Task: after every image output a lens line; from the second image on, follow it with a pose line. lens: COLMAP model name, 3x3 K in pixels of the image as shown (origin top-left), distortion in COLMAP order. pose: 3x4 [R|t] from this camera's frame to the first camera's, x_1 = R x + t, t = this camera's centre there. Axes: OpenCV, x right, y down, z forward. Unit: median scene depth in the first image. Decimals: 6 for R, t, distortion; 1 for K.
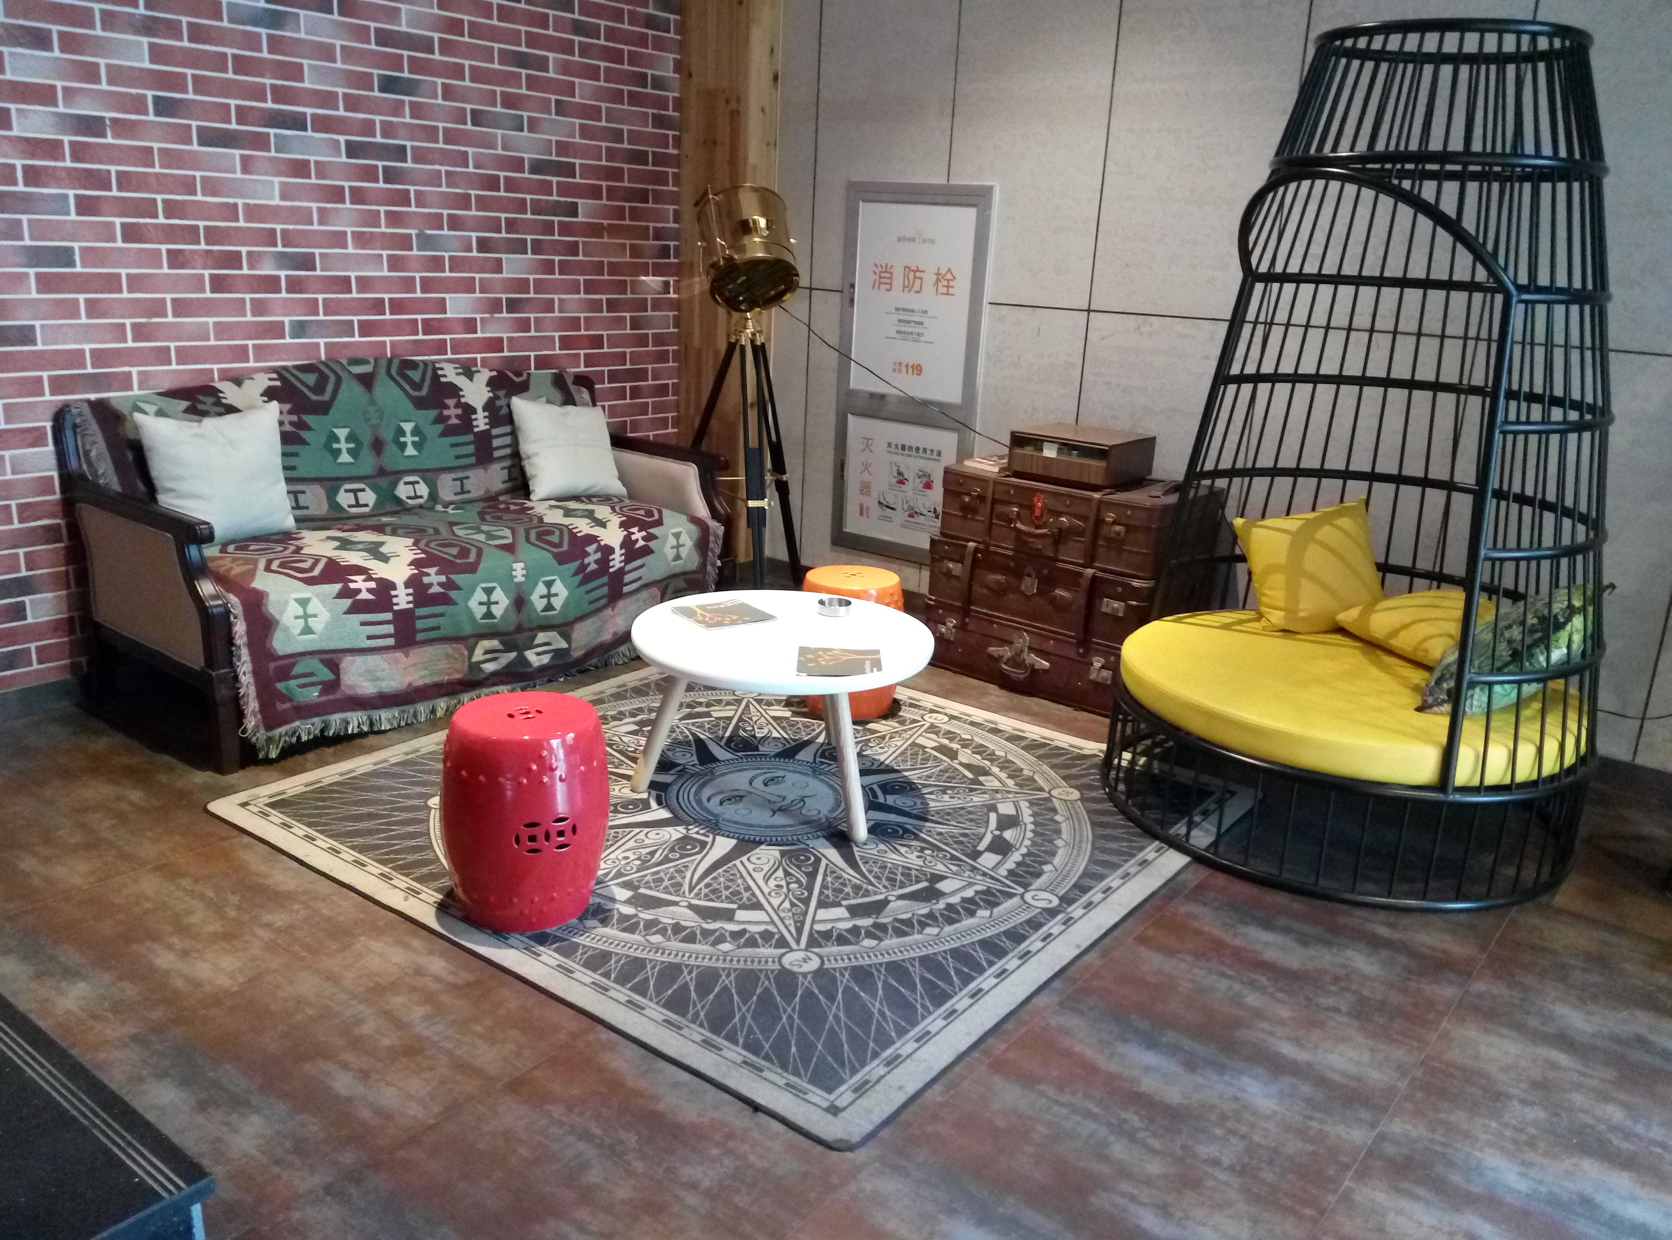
lens RADIAL K [[1287.7, 0, 836.0], [0, 1287.7, 620.0], [0, 0, 1]] dist [0.142010, -0.186889]
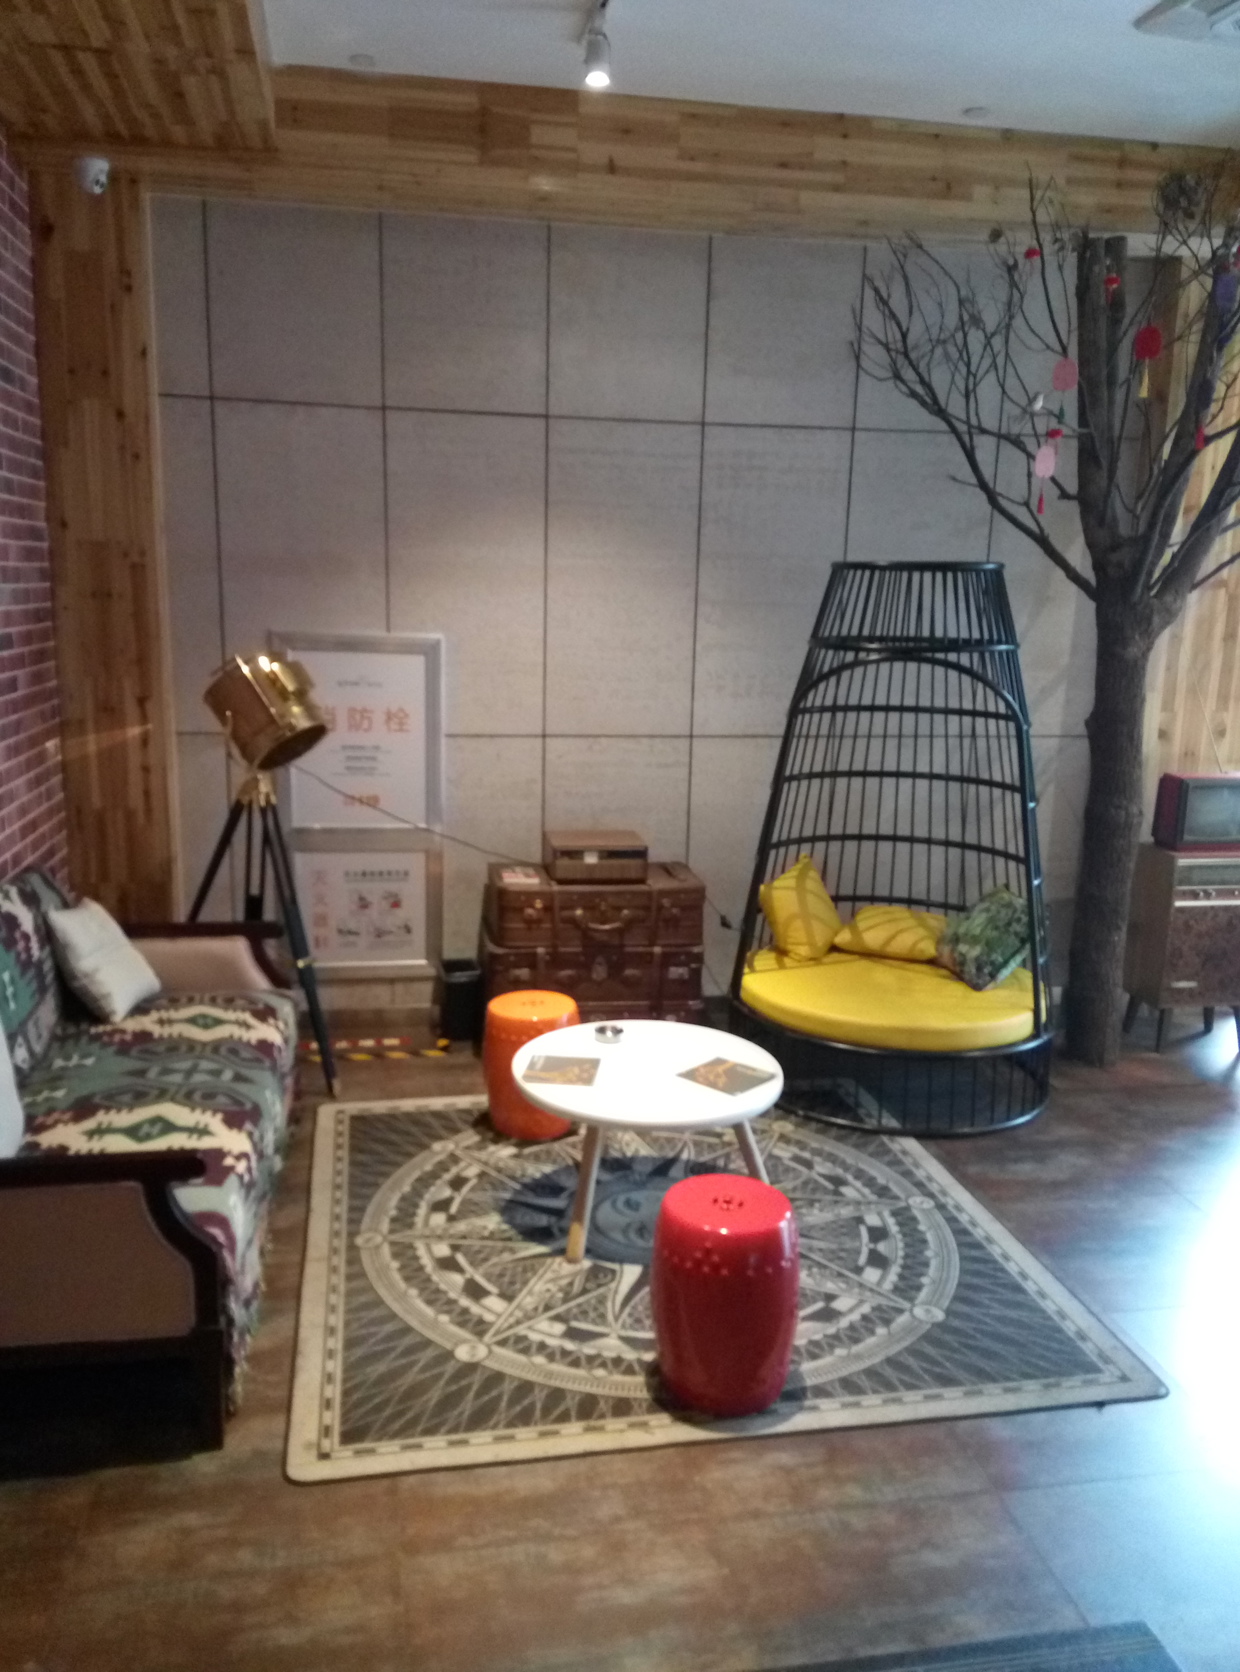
lens RADIAL K [[1287.7, 0, 572.4], [0, 1287.7, 827.8], [0, 0, 1]] dist [0.142010, -0.186889]
pose [[0.682986, -0.169409, 0.710515, -0.742327], [0.221543, 0.974956, 0.019502, -0.201021], [-0.696024, 0.144090, 0.703412, 0.193545]]
